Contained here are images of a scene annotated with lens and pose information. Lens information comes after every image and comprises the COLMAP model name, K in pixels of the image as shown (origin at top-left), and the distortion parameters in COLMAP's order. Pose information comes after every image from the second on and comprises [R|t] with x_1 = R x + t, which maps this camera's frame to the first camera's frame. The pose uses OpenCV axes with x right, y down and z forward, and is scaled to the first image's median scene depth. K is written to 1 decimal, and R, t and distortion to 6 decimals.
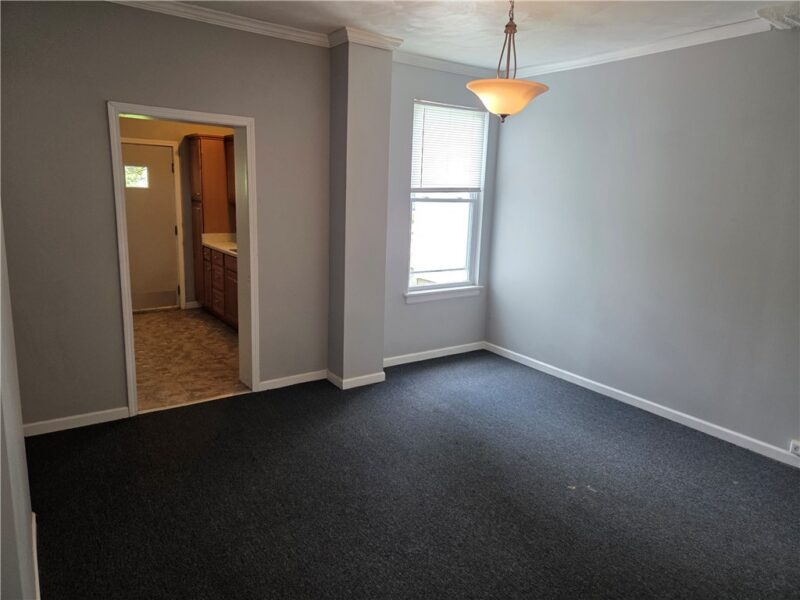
lens RADIAL K [[541.6, 0, 400.0], [0, 541.6, 300.0], [0, 0, 1]] dist [0.045772, -0.000515]
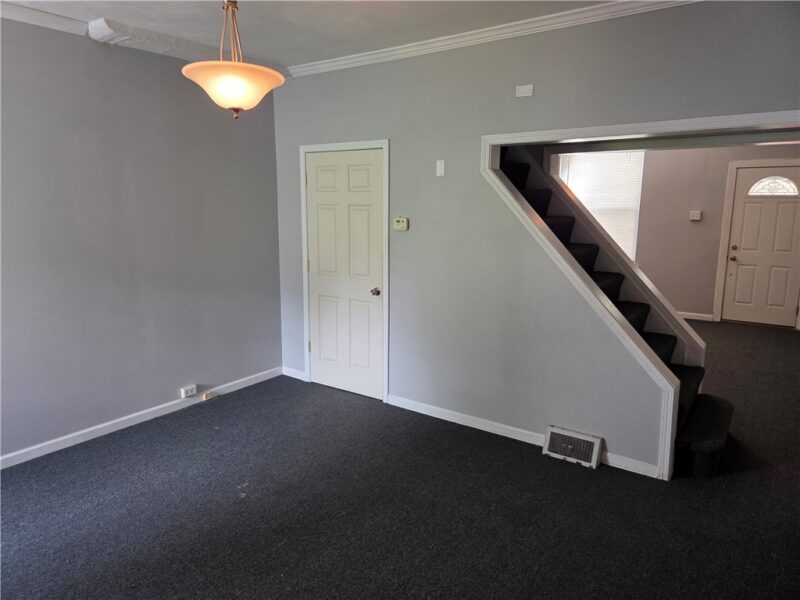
lens RADIAL K [[541.6, 0, 400.0], [0, 541.6, 300.0], [0, 0, 1]] dist [0.045772, -0.000515]
pose [[-0.324375, -0.212160, 0.921829, -0.452409], [0.177228, 0.943635, 0.279541, -0.159746], [-0.929178, 0.254050, -0.268491, 0.671050]]
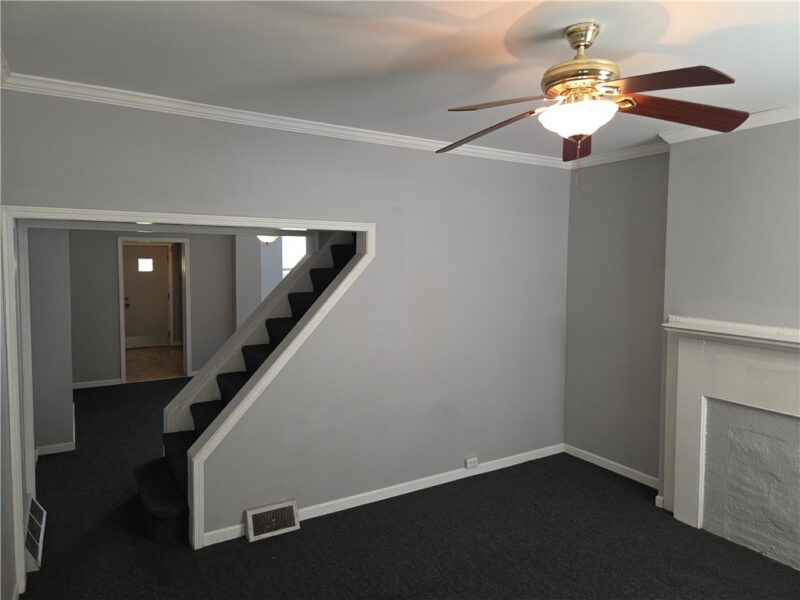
lens RADIAL K [[541.6, 0, 400.0], [0, 541.6, 300.0], [0, 0, 1]] dist [0.045772, -0.000515]
pose [[0.997682, -0.024948, -0.063305, 0.606736], [0.017015, 0.992275, -0.122887, 0.150513], [0.065882, 0.121525, 0.990400, -0.891770]]
